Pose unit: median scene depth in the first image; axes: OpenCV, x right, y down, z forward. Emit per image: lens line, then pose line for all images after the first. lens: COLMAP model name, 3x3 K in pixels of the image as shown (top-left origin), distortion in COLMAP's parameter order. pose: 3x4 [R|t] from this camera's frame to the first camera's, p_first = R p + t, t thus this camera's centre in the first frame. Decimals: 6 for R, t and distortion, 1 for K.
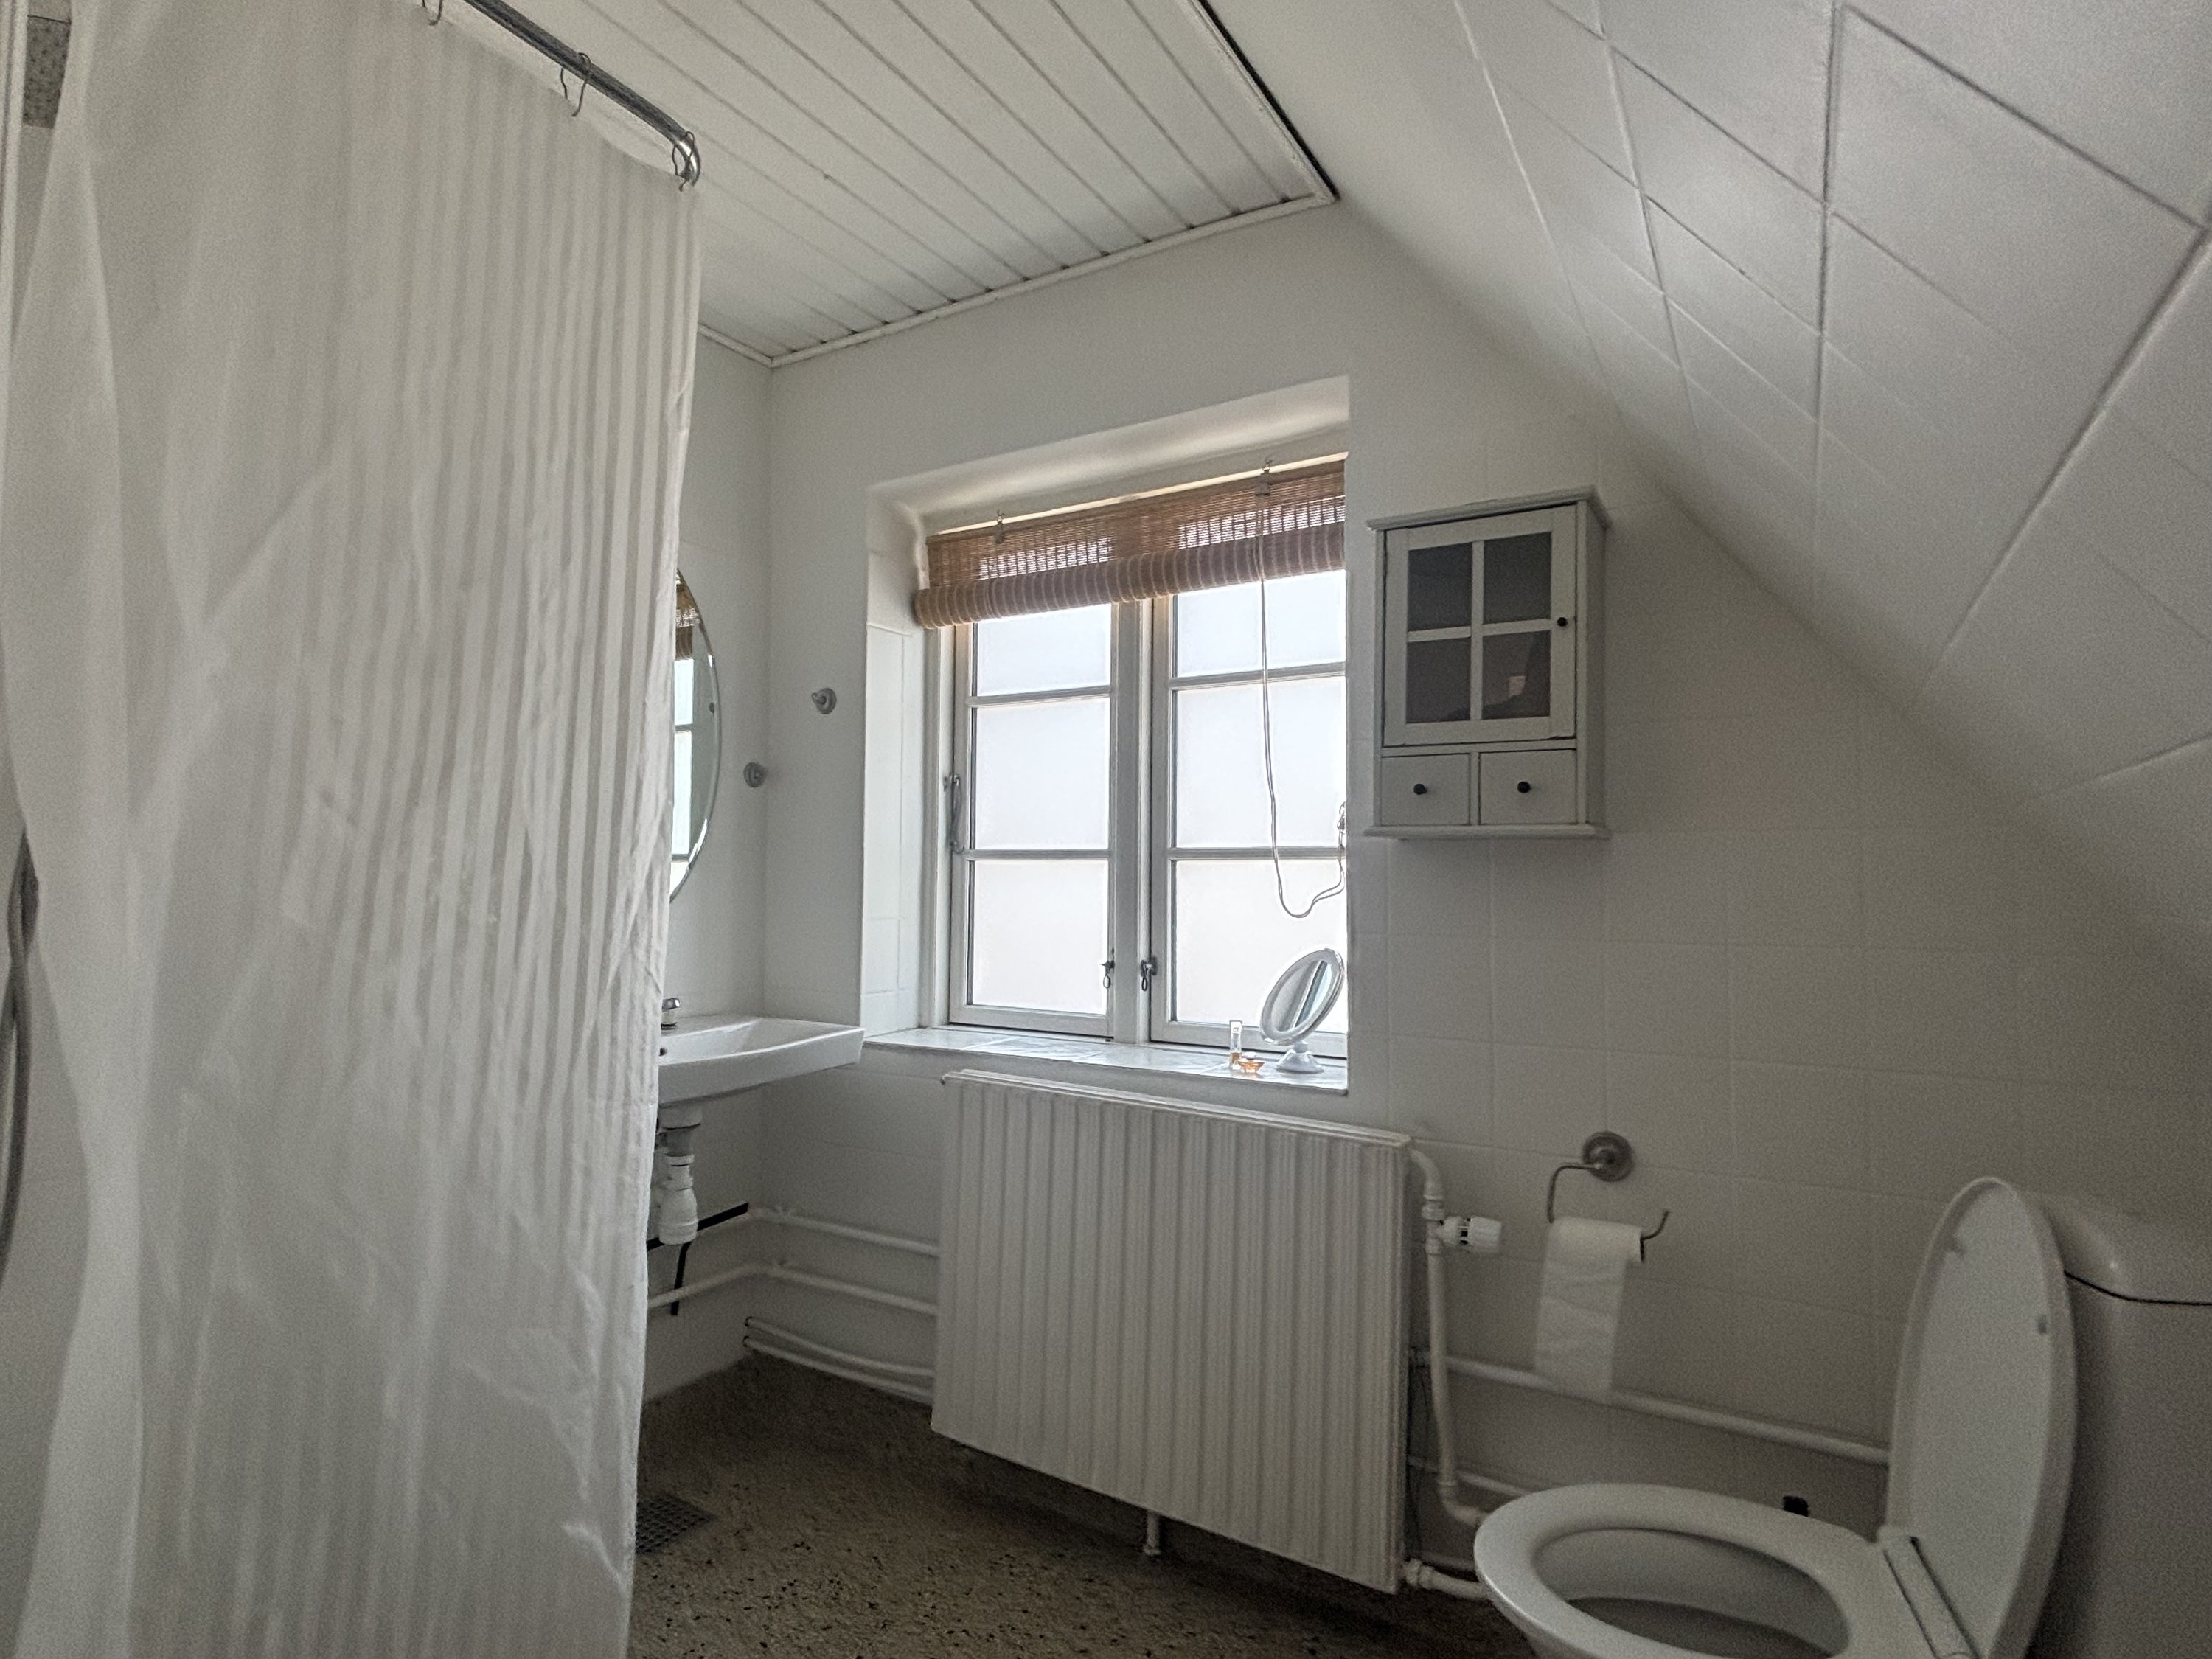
lens RADIAL K [[1156.8, 0, 1100.0], [0, 1156.8, 821.7], [0, 0, 1]] dist [-0.000296, 0.000142]
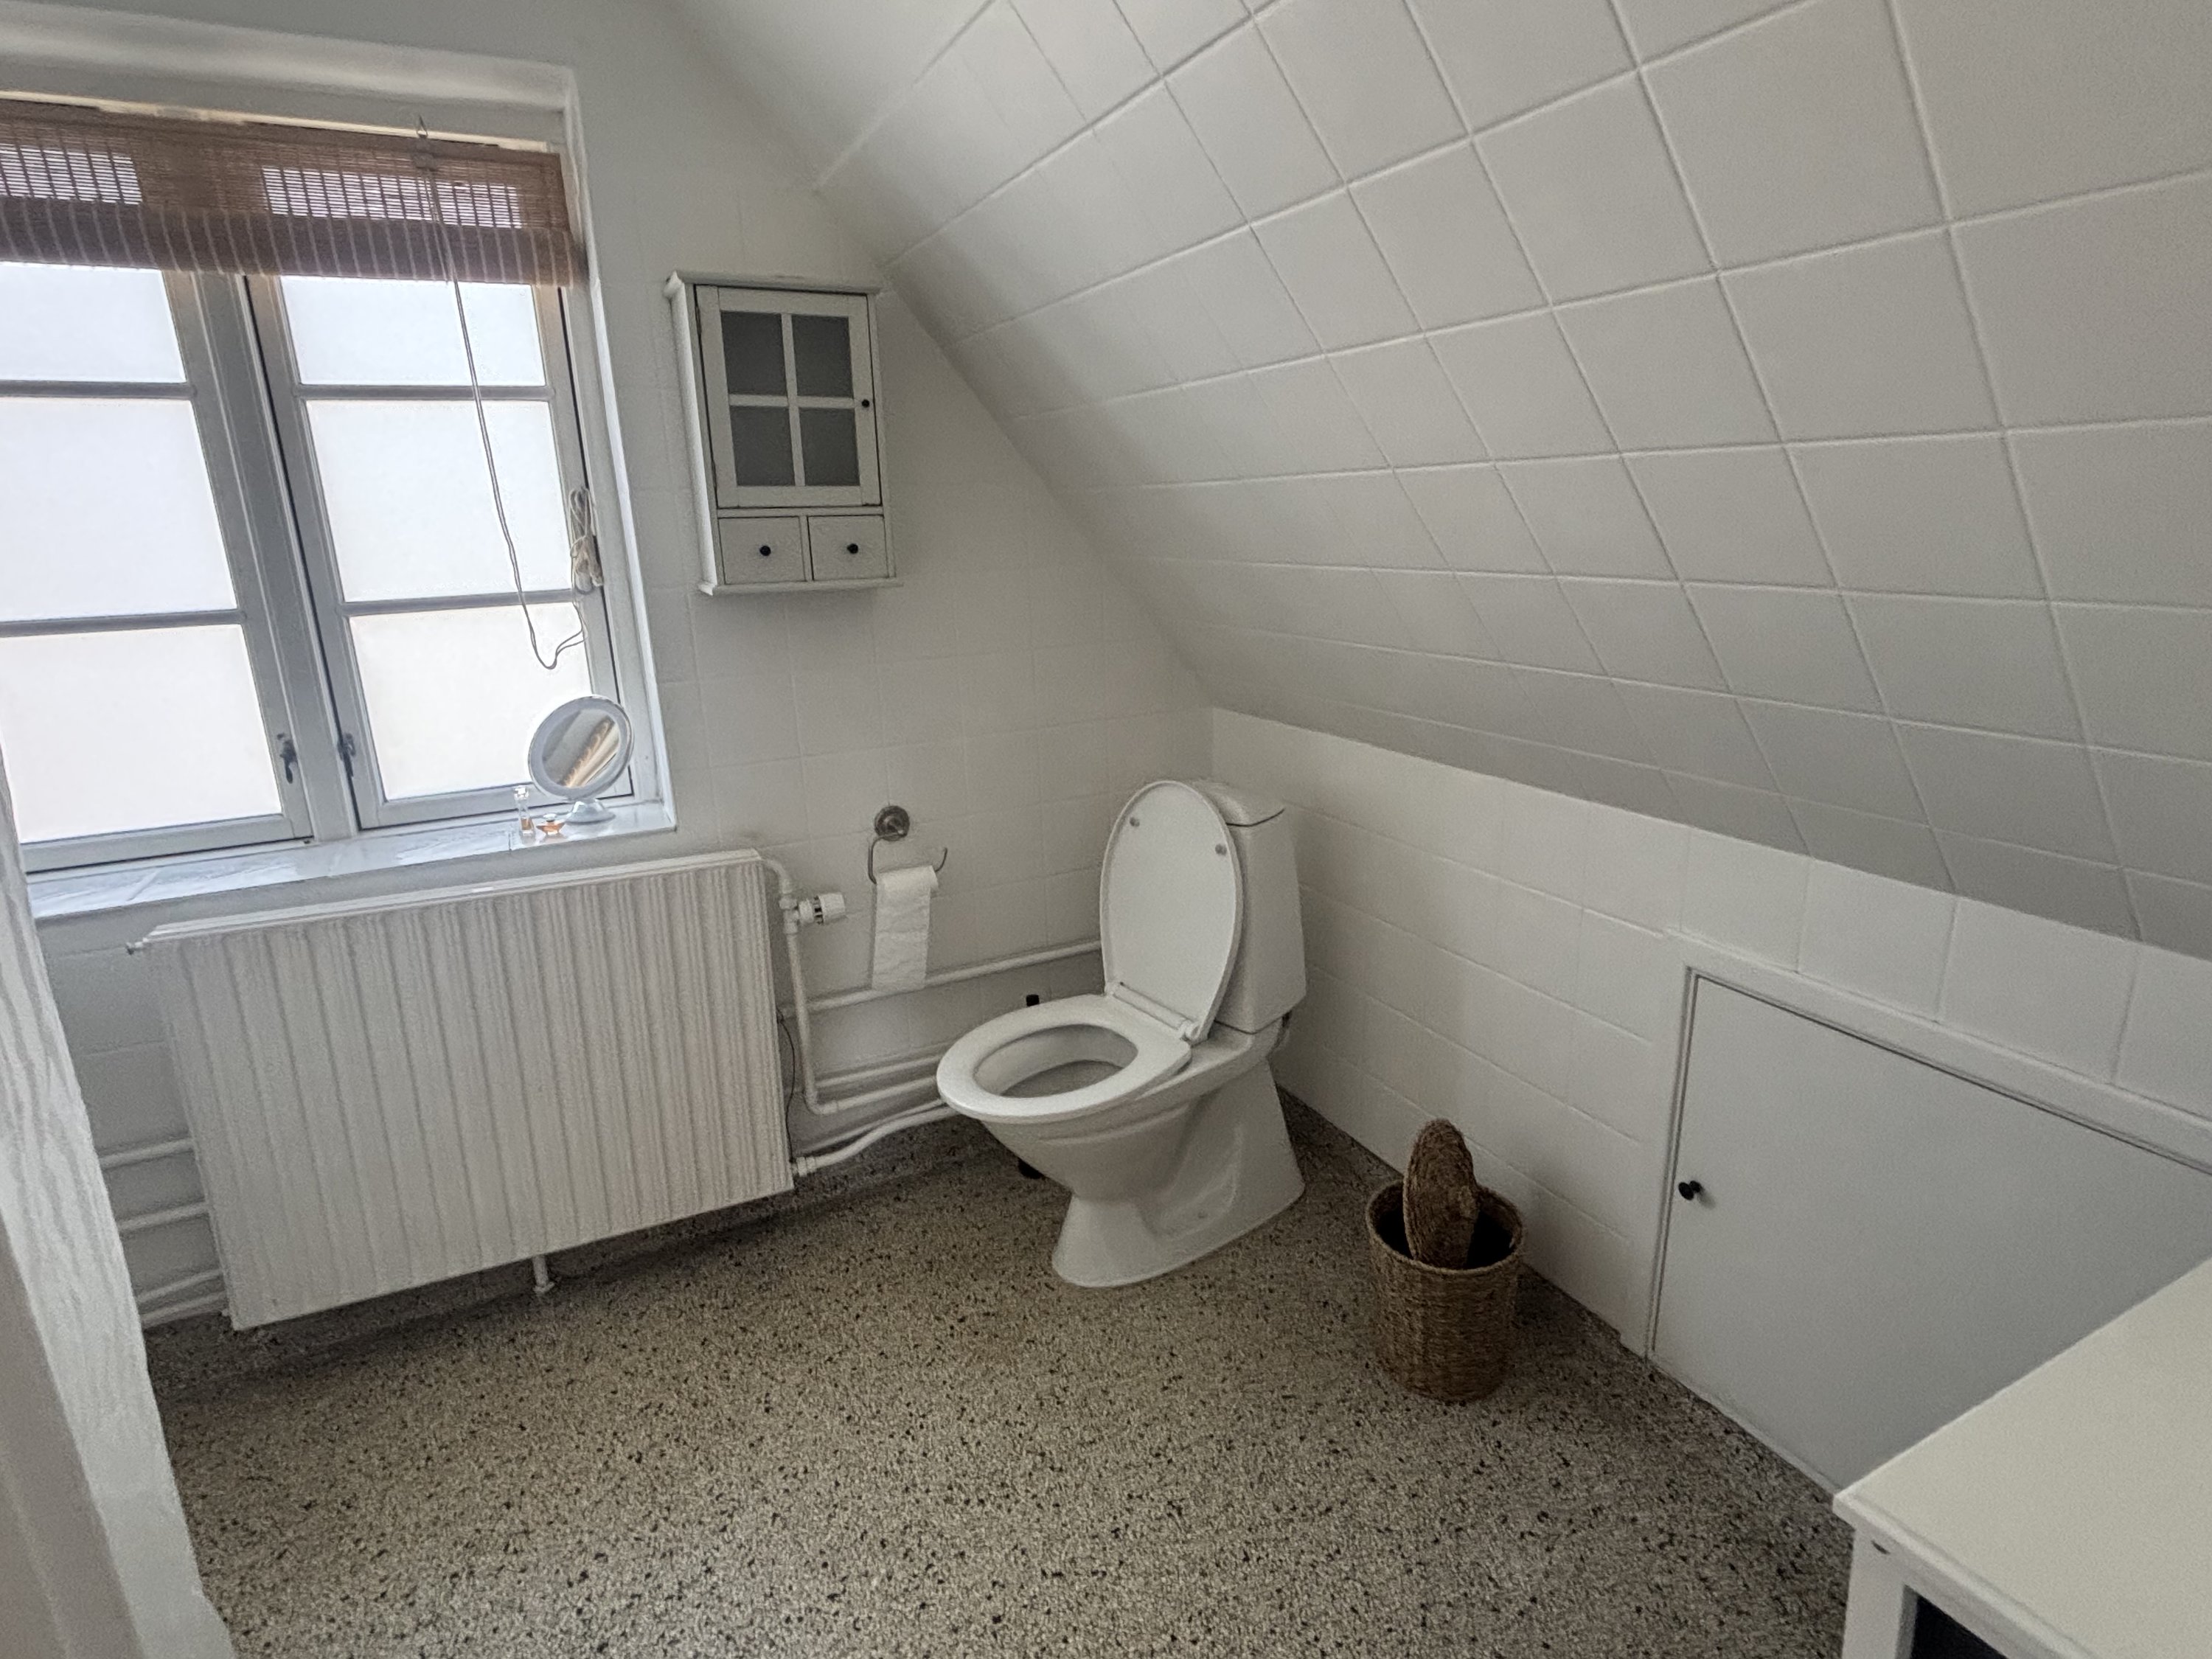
lens RADIAL K [[1156.8, 0, 1091.0], [0, 1156.8, 816.4], [0, 0, 1]] dist [-0.000296, 0.000142]
pose [[0.527287, -0.238062, 0.815656, -0.520619], [-0.008204, 0.958477, 0.285051, -0.100526], [-0.849648, -0.156995, 0.503440, 0.129047]]
